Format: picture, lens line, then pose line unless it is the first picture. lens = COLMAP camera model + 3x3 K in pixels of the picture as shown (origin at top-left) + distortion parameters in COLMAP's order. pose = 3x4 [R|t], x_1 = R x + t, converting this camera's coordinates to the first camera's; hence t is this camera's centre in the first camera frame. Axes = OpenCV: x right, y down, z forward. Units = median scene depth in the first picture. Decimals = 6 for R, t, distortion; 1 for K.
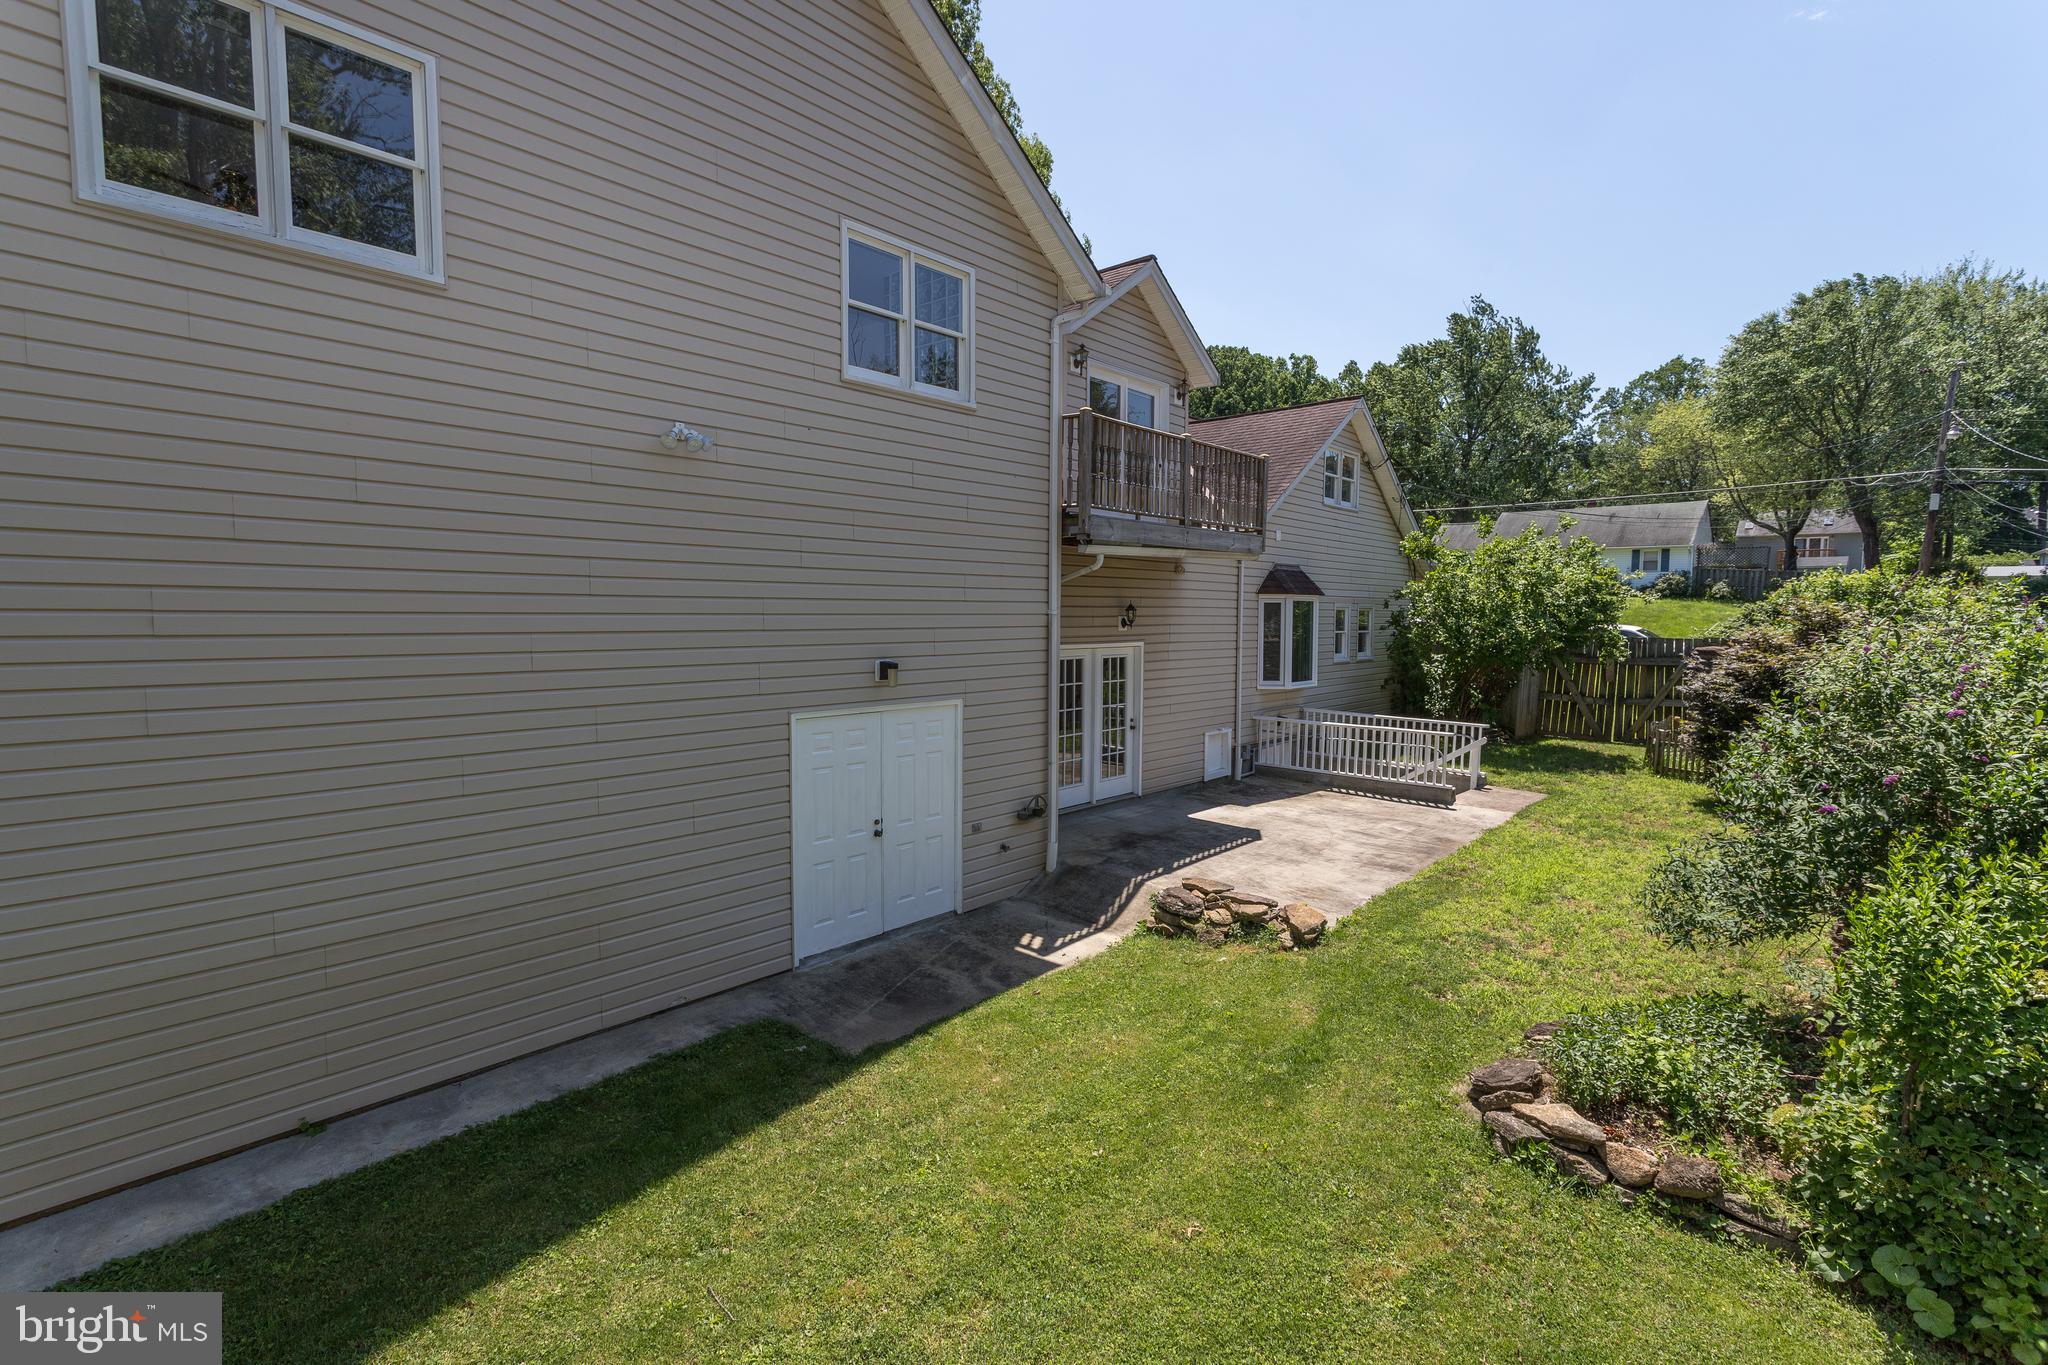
lens RADIAL K [[973.1, 0, 1012.8], [0, 973.1, 682.3], [0, 0, 1]] dist [0.002114, 0.001480]
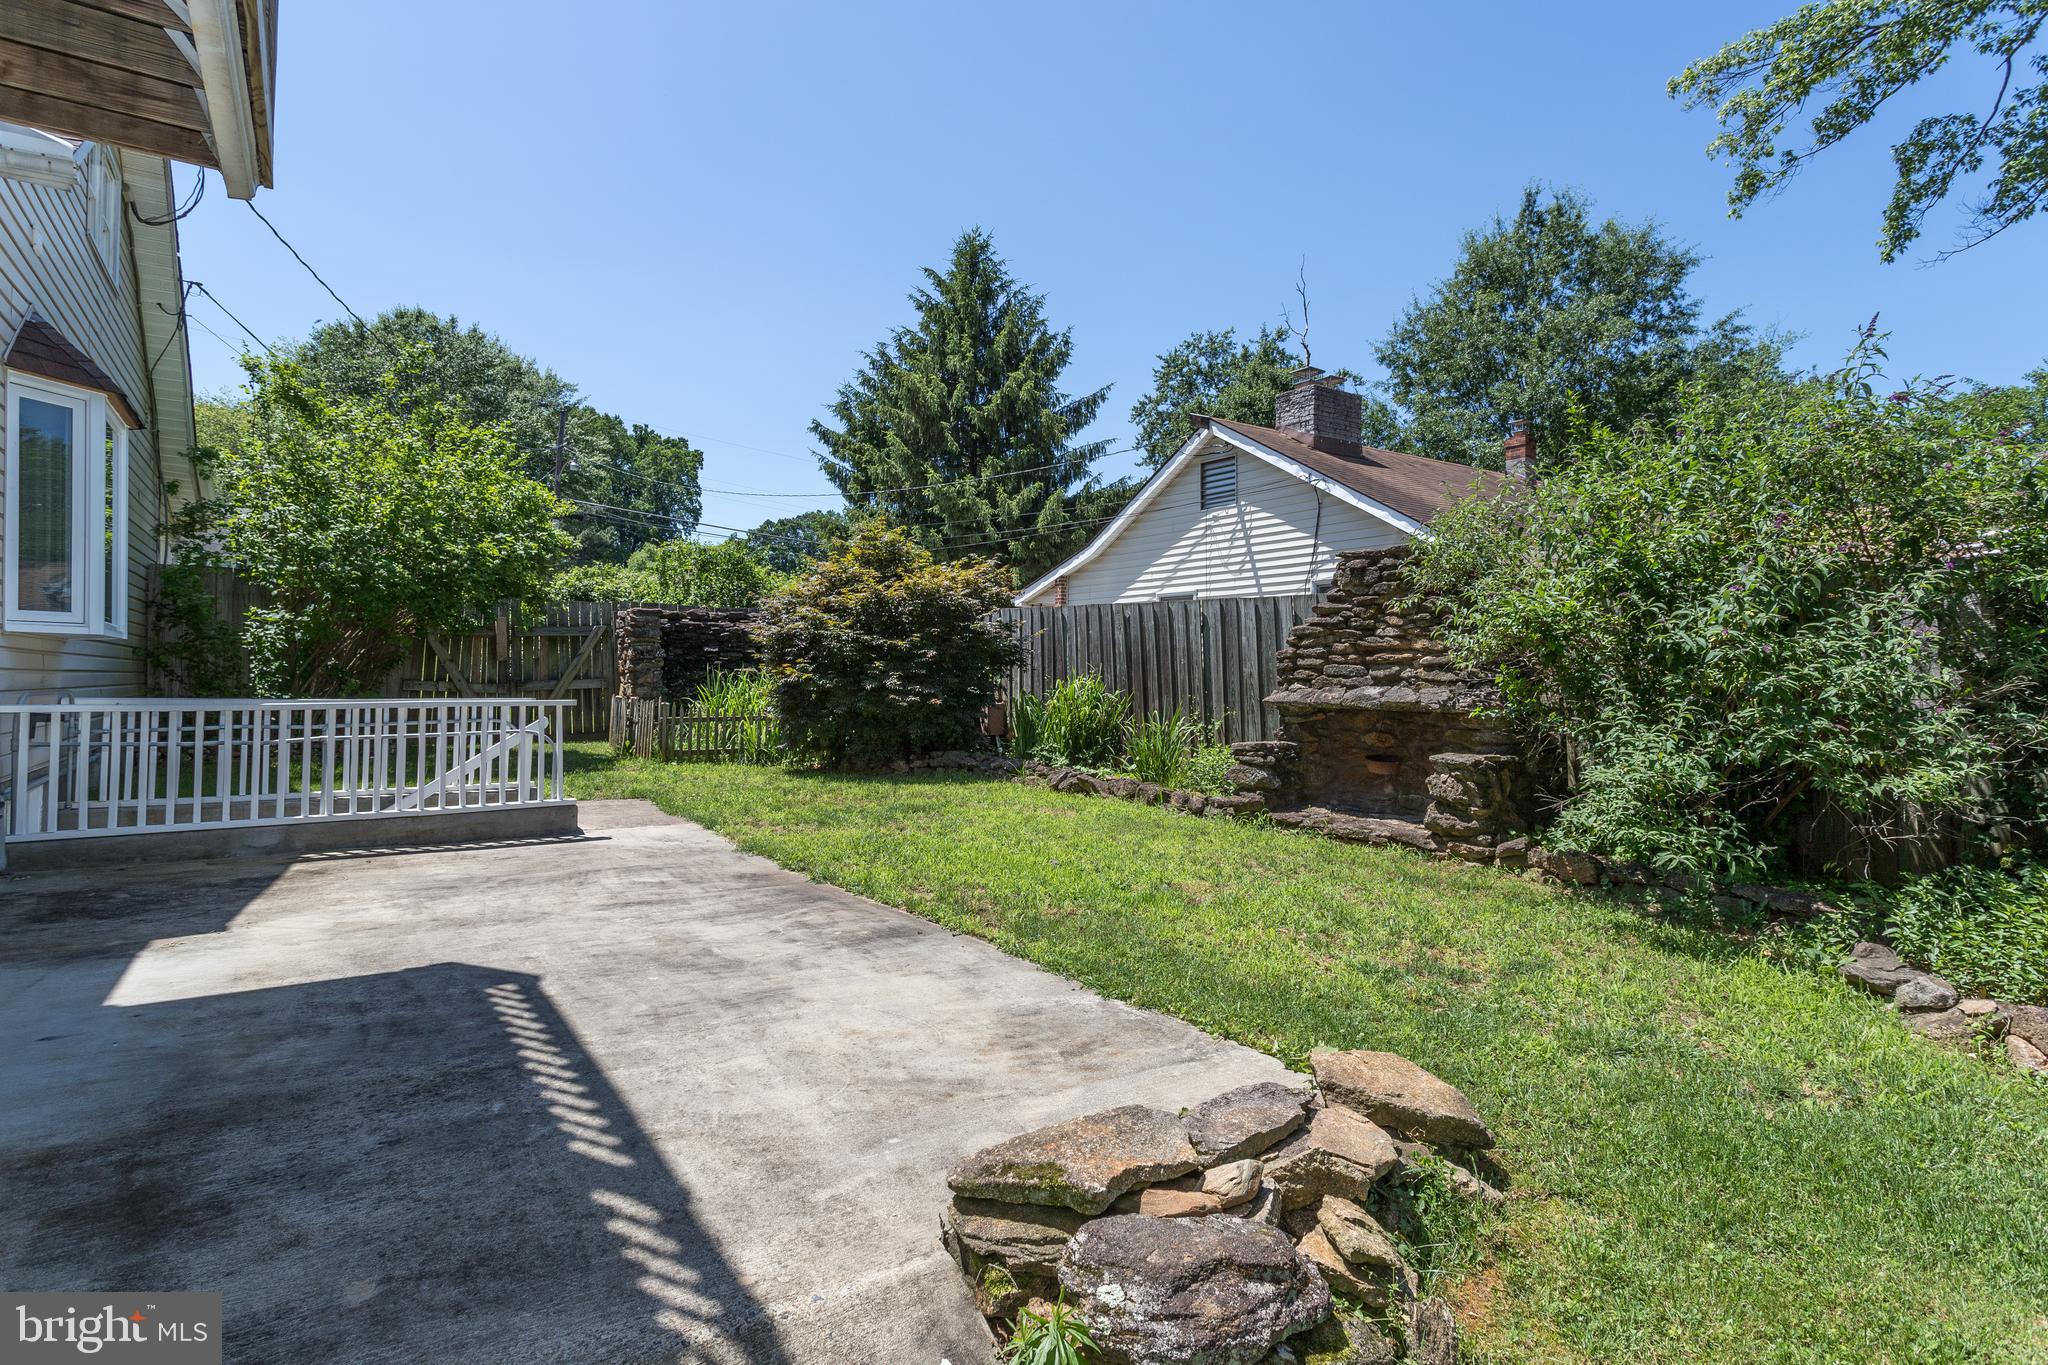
lens RADIAL K [[973.1, 0, 1022.6], [0, 973.1, 671.5], [0, 0, 1]] dist [0.002114, 0.001480]
pose [[0.214590, 0.004261, 0.976695, -0.029657], [0.056601, 0.998256, -0.016791, 0.054067], [-0.975063, 0.058885, 0.213975, 0.579145]]
